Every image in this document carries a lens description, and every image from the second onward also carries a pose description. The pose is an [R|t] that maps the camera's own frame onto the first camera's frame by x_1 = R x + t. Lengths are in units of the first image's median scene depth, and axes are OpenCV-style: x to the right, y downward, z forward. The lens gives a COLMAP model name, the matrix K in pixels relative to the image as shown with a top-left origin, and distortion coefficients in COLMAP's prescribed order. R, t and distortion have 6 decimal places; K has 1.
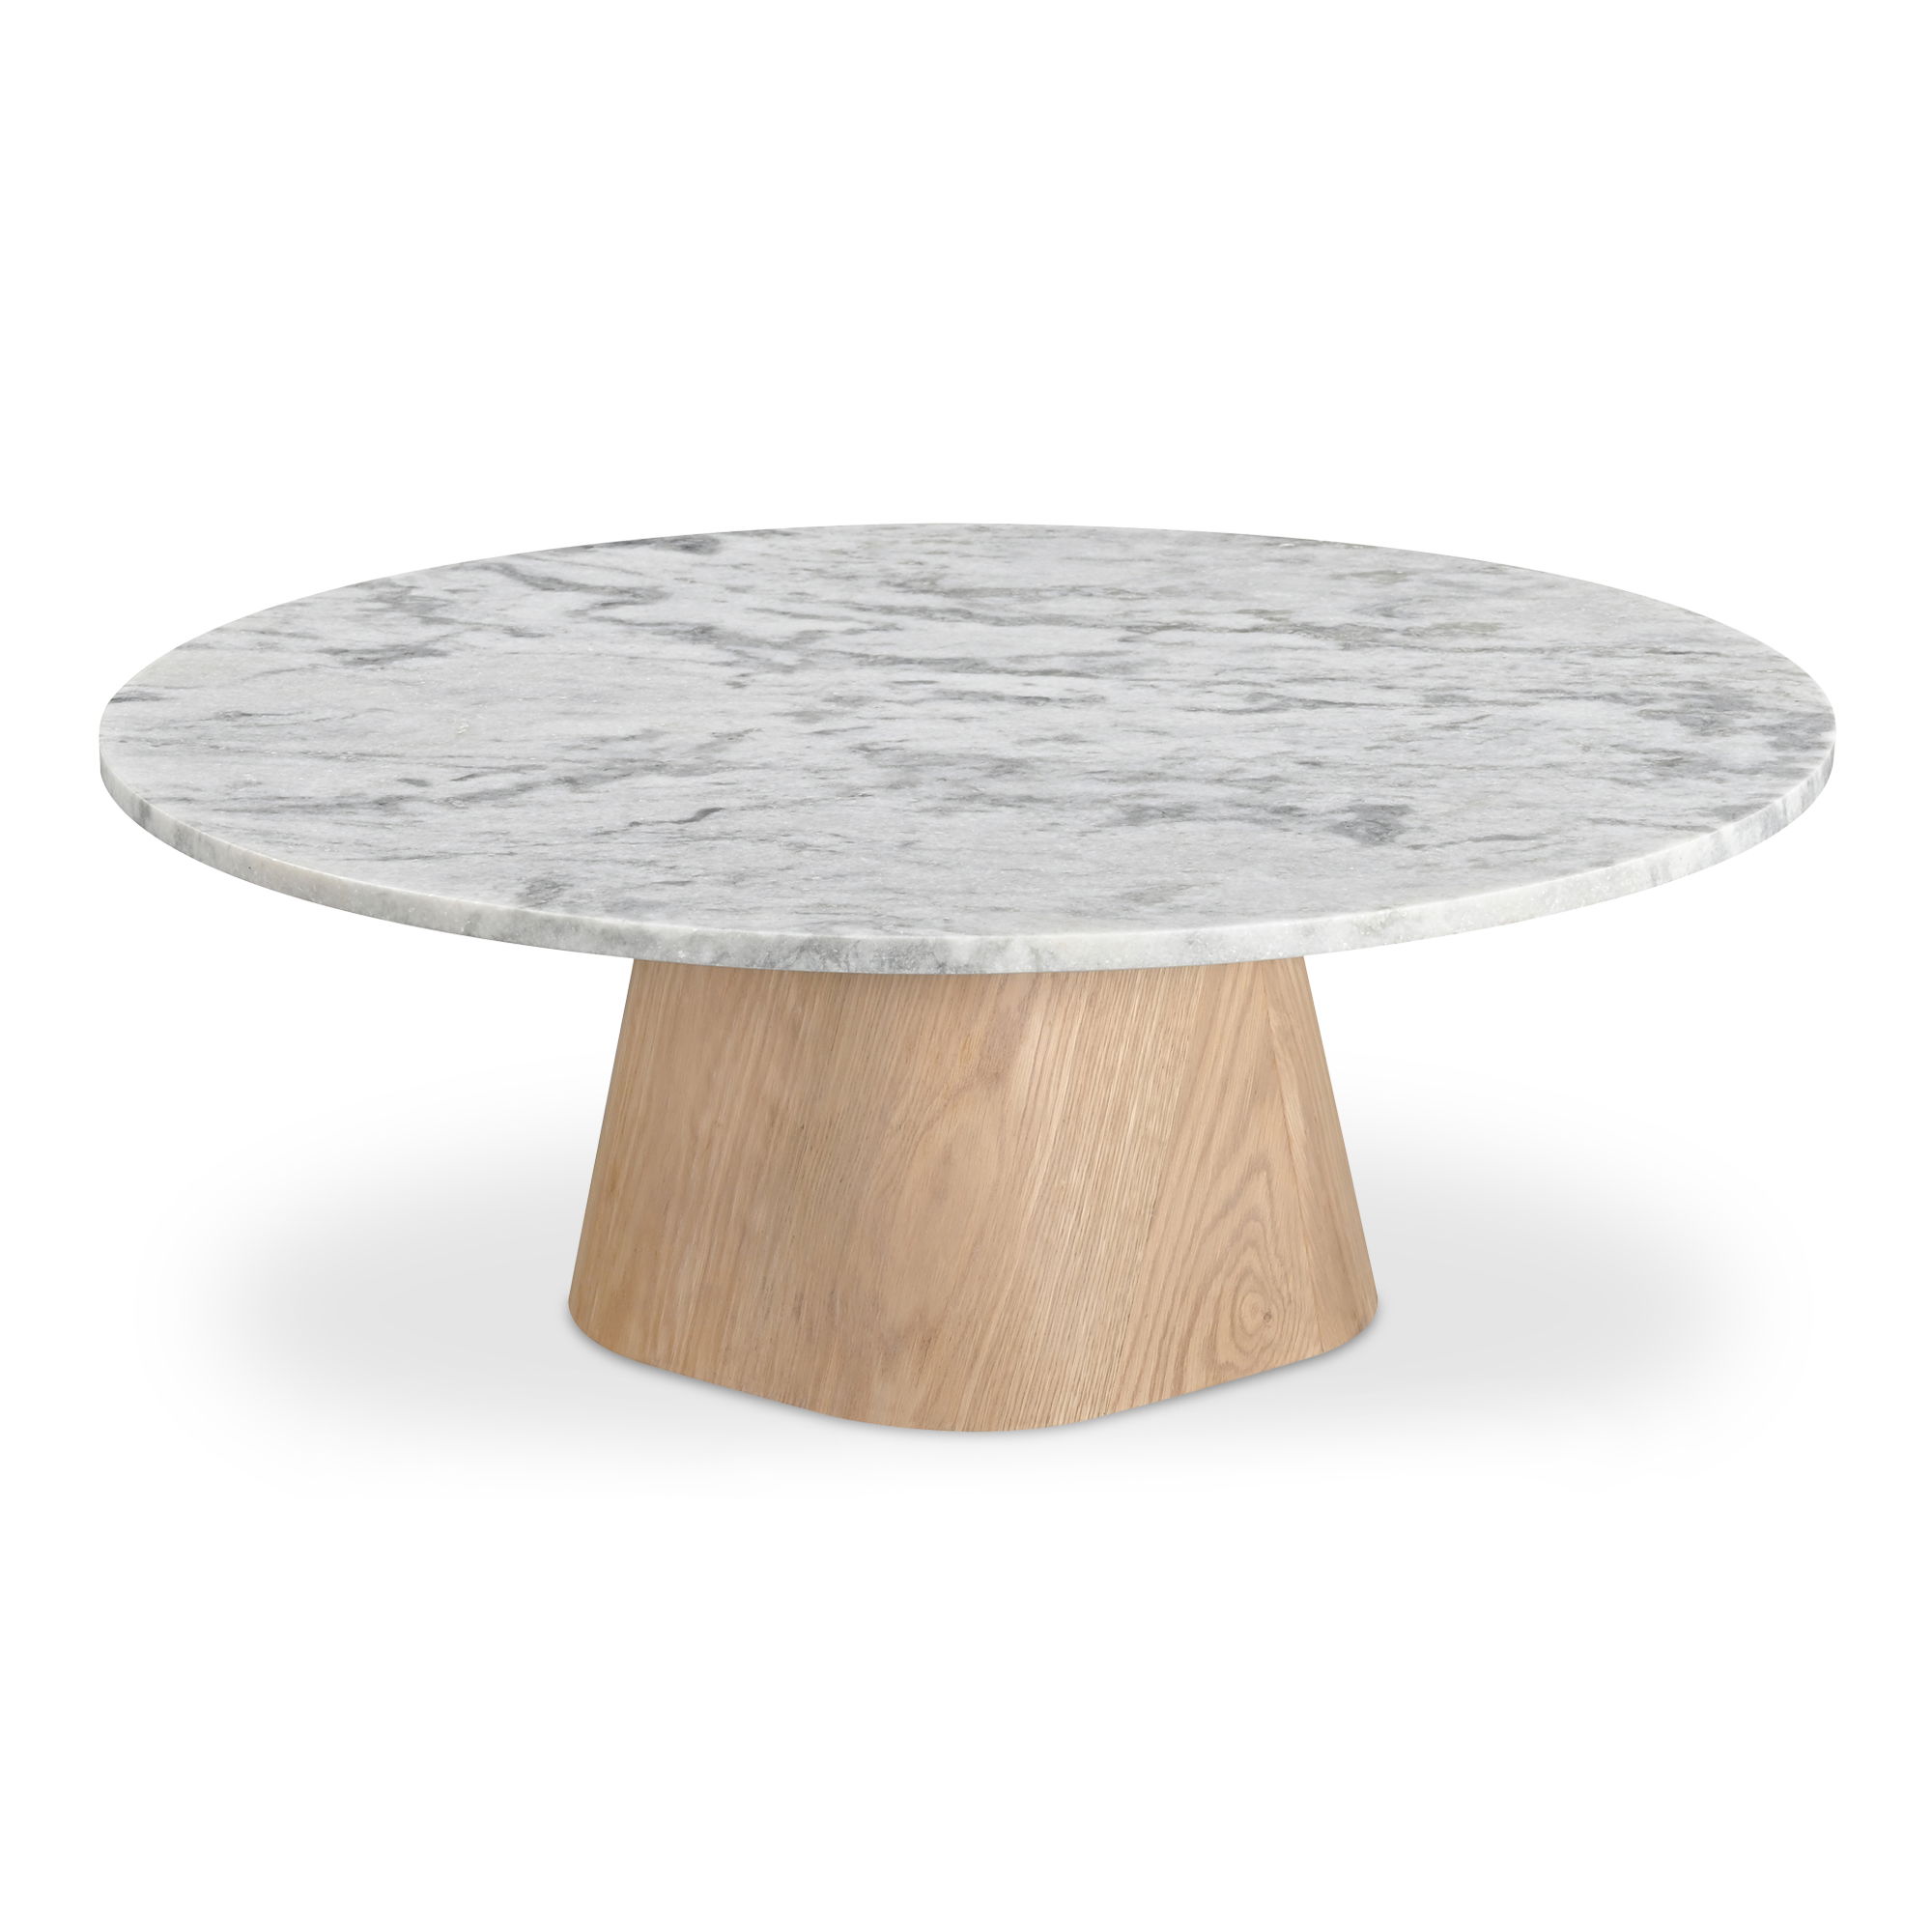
lens RADIAL K [[4749.9, 0, 966.0], [0, 4749.9, 966.0], [0, 0, 1]] dist [0.156334, 0.530830]
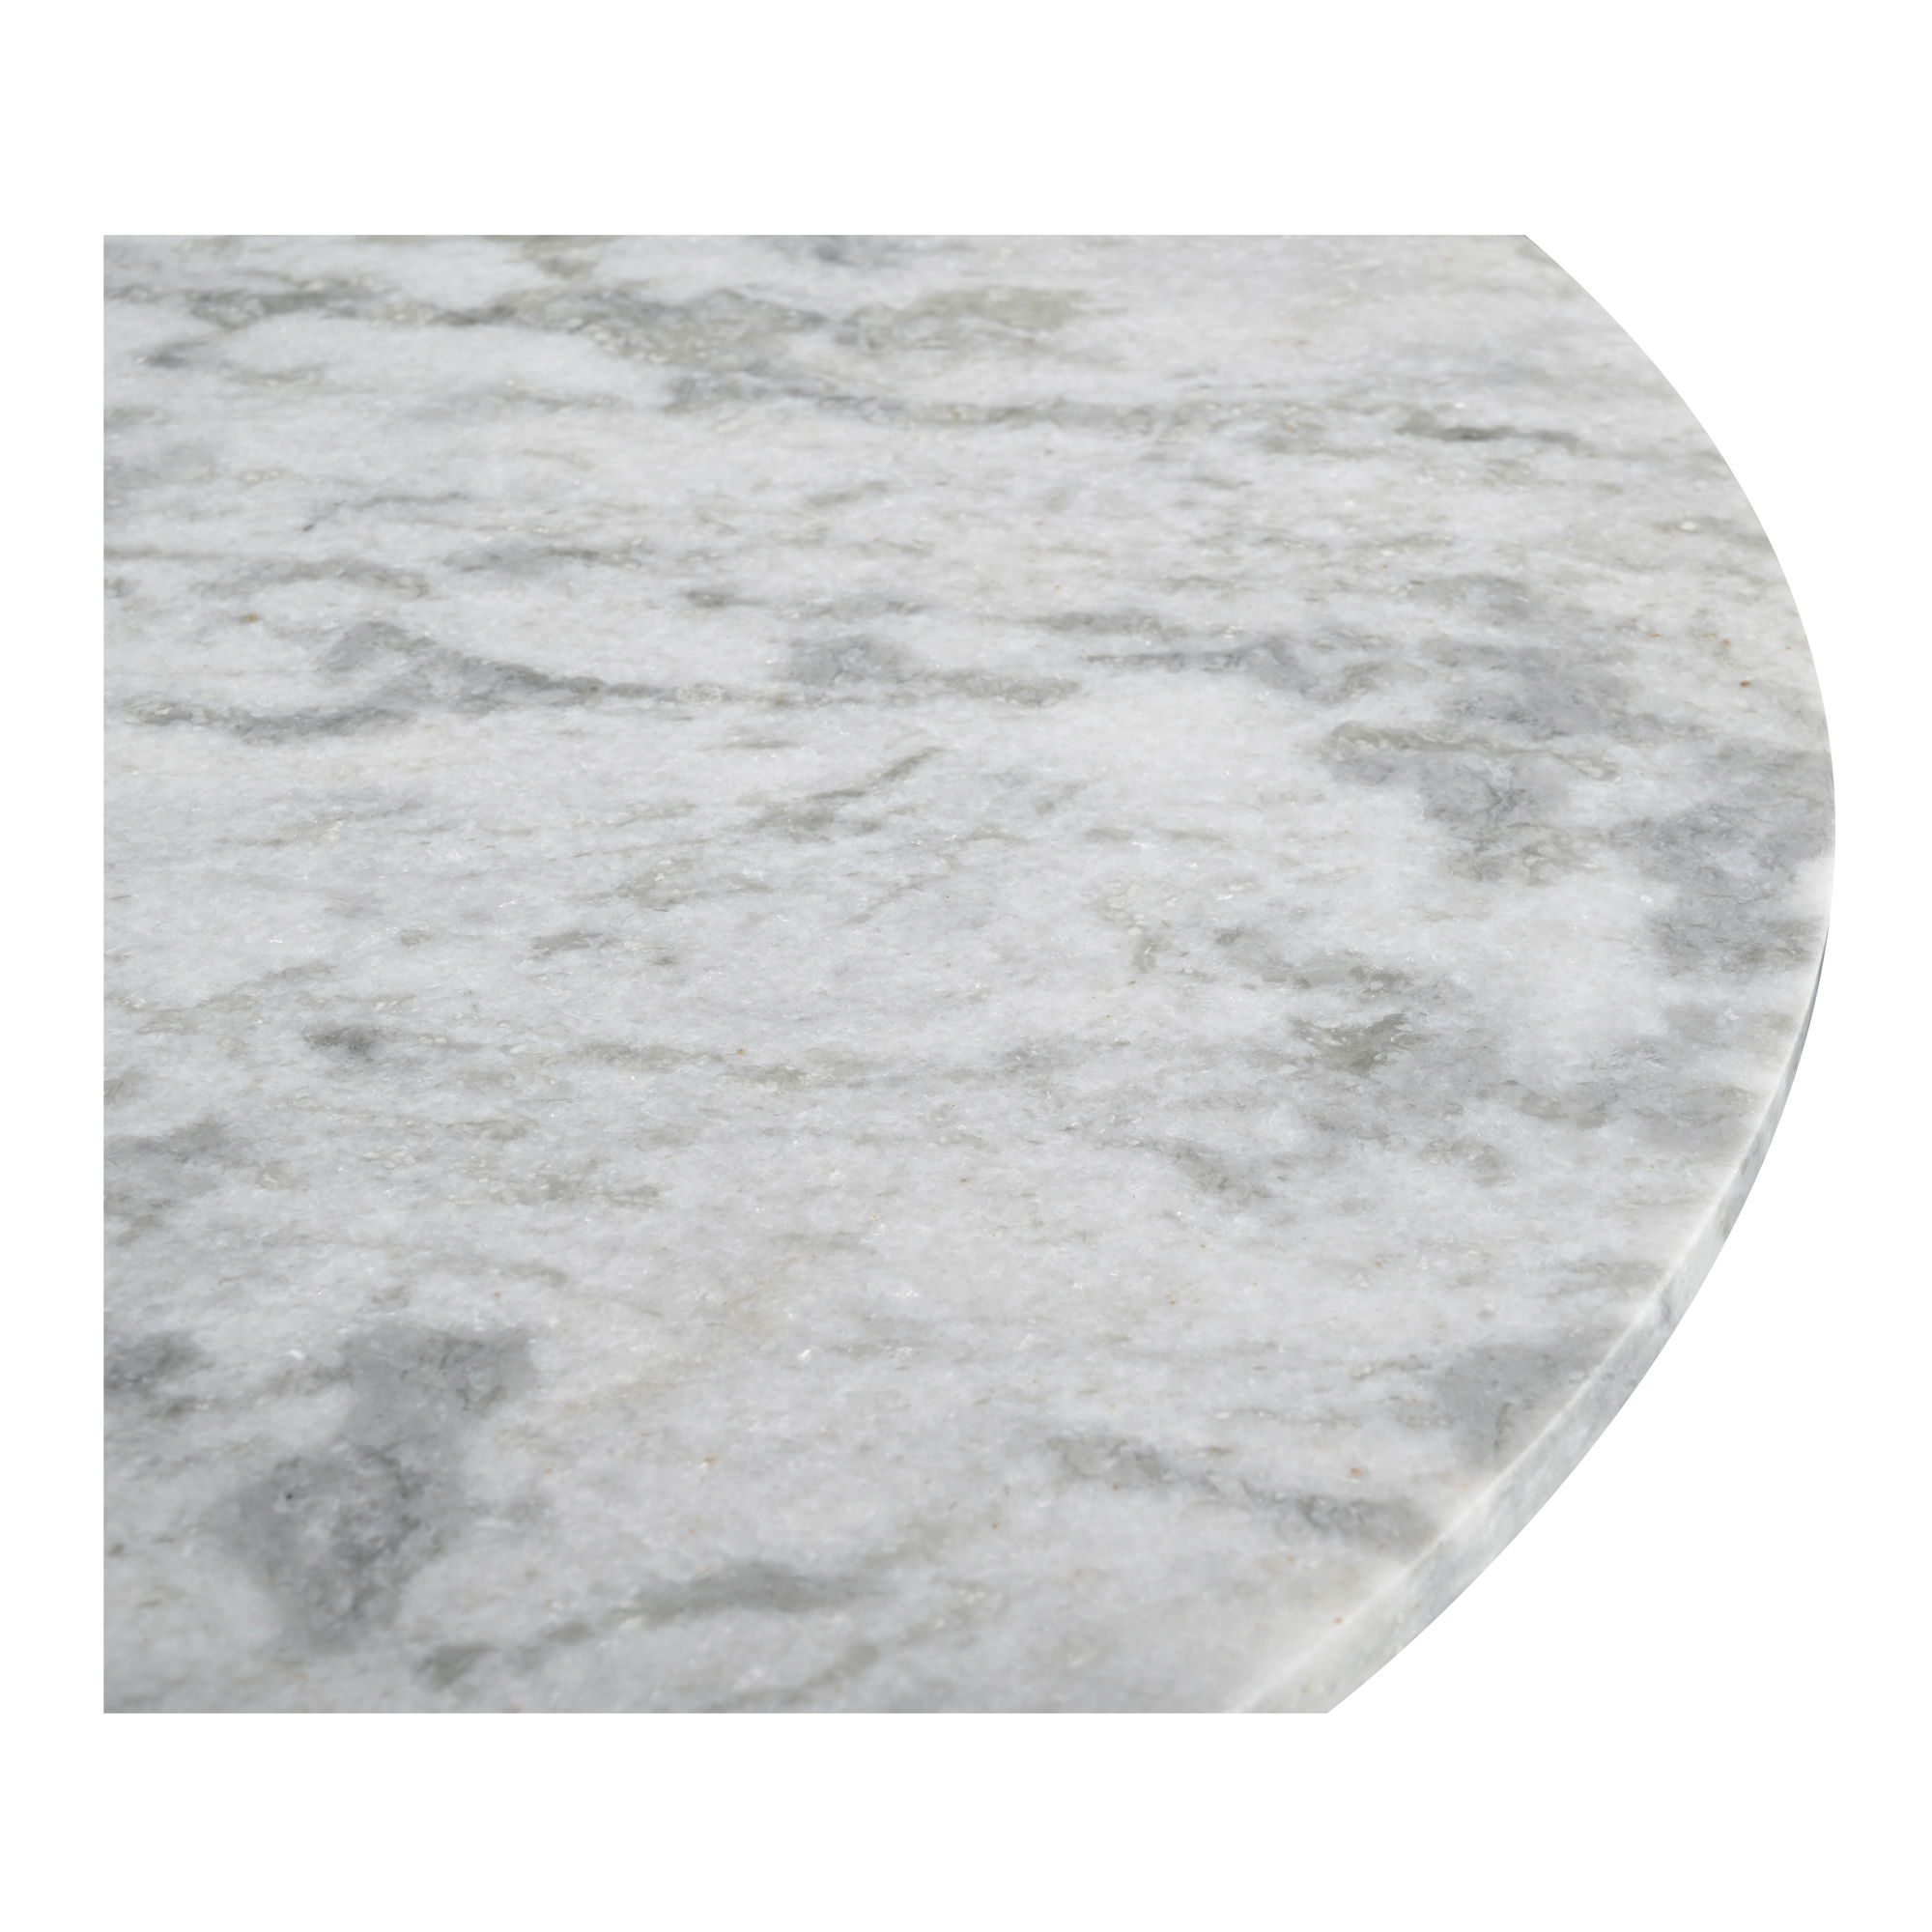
lens RADIAL K [[4203.9, 0, 966.0], [0, 4203.9, 966.0], [0, 0, 1]] dist [0.028499, 0.031486]
pose [[0.999749, 0.013804, -0.017656, 0.120350], [-0.008240, 0.959019, 0.283221, -0.132939], [0.020842, -0.283005, 0.958892, 0.683252]]
